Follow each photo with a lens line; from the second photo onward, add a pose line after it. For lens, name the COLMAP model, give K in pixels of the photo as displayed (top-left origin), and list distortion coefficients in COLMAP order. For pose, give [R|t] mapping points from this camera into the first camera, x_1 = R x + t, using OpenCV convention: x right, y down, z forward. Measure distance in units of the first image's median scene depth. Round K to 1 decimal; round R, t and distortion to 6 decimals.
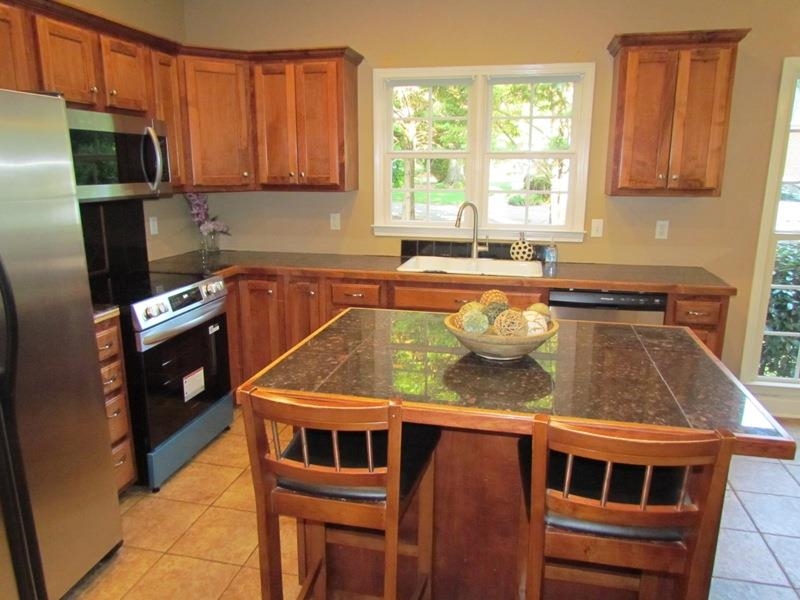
lens RADIAL K [[578.0, 0, 400.0], [0, 578.0, 300.0], [0, 0, 1]] dist [-0.027399, 0.008706]
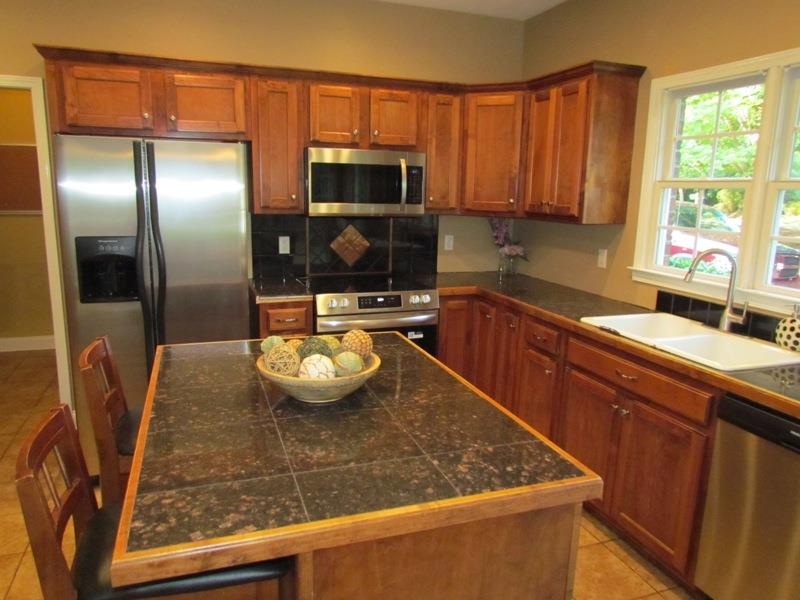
lens RADIAL K [[578.0, 0, 400.0], [0, 578.0, 300.0], [0, 0, 1]] dist [-0.027399, 0.008706]
pose [[0.526537, 0.169144, -0.833156, 0.539271], [-0.211383, 0.975279, 0.064408, -0.076564], [0.823454, 0.142202, 0.549275, 0.321506]]
